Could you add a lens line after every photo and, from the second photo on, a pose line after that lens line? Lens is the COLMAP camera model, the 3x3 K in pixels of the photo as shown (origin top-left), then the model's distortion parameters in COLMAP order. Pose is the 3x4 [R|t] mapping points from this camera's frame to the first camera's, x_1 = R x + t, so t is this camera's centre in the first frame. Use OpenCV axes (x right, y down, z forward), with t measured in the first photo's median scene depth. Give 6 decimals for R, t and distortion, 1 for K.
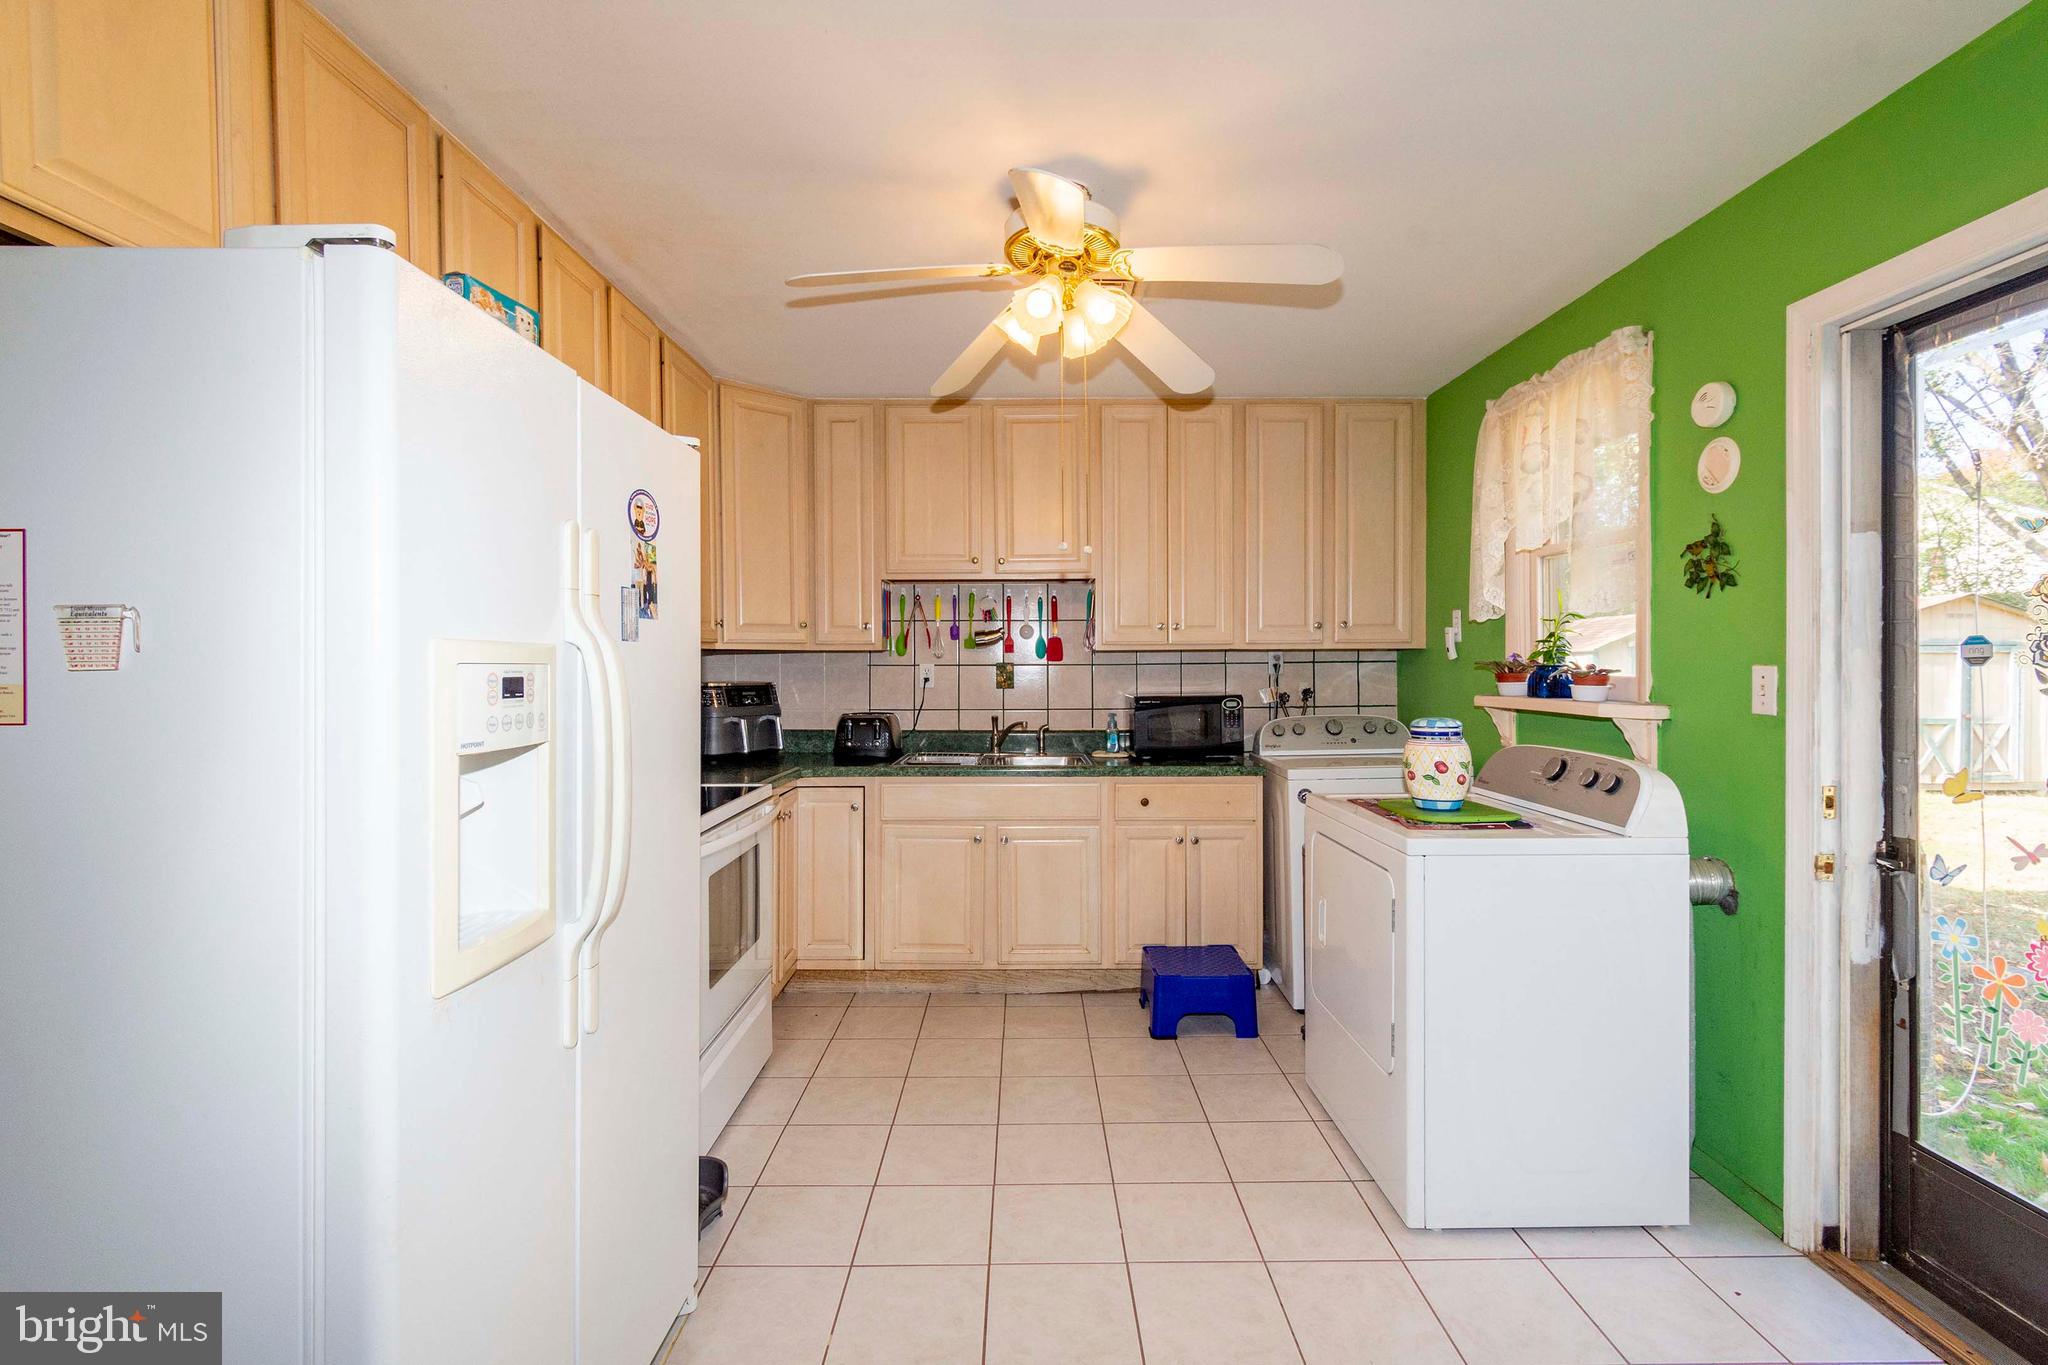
lens RADIAL K [[905.6, 0, 1029.1], [0, 905.6, 670.2], [0, 0, 1]] dist [0.004783, -0.001833]
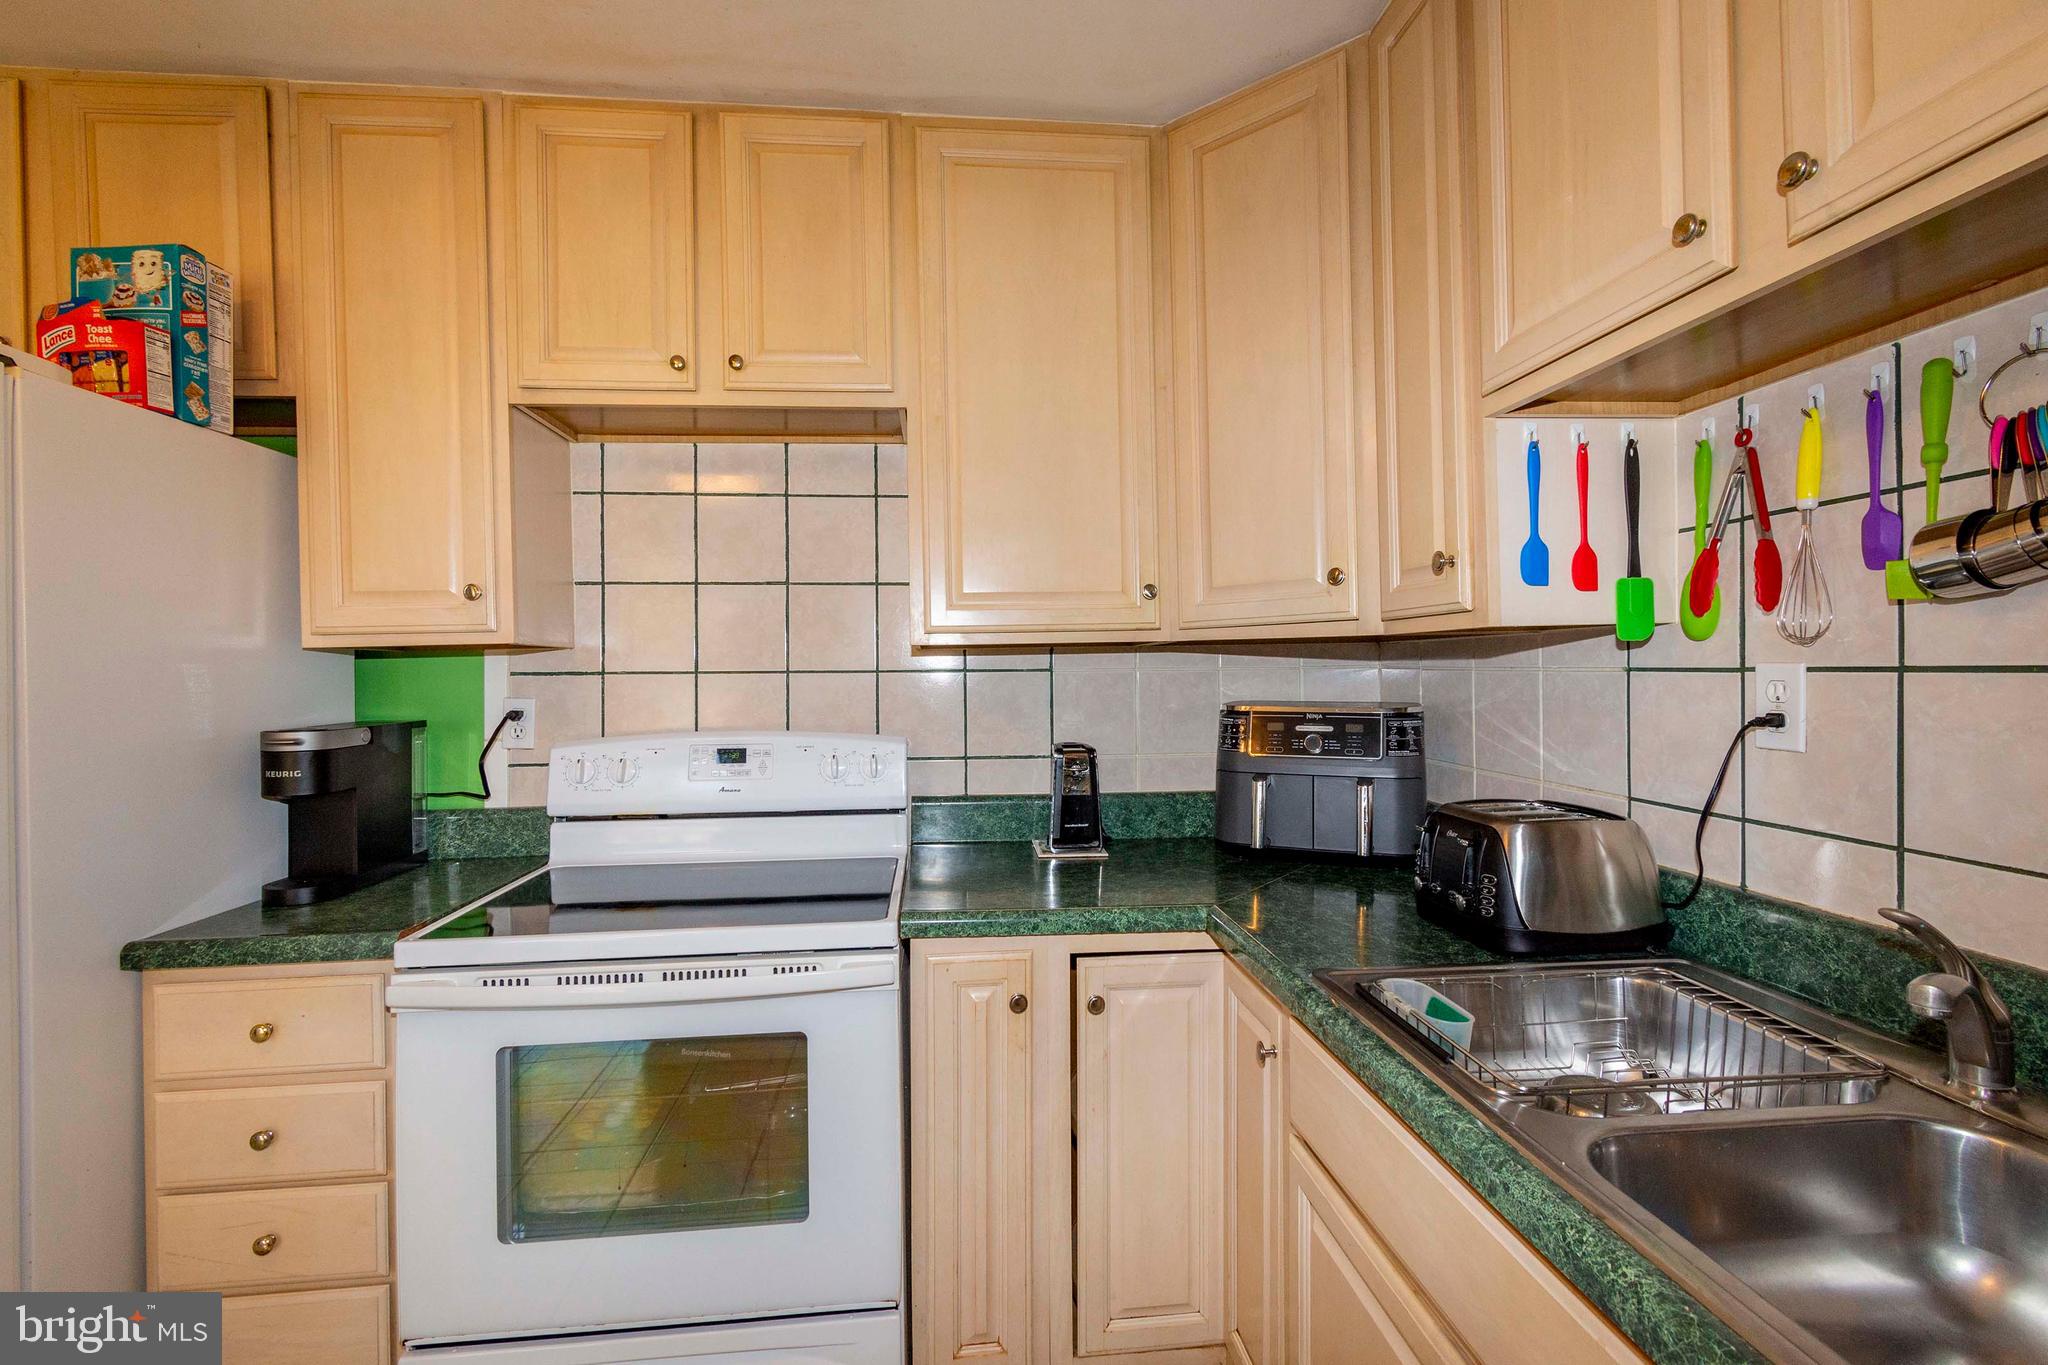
lens RADIAL K [[905.6, 0, 1029.1], [0, 905.6, 670.2], [0, 0, 1]] dist [0.004783, -0.001833]
pose [[0.095760, 0.001824, -0.995403, 0.171190], [0.004256, 0.999988, 0.002242, -0.007915], [0.995395, -0.004451, 0.095752, 0.864112]]
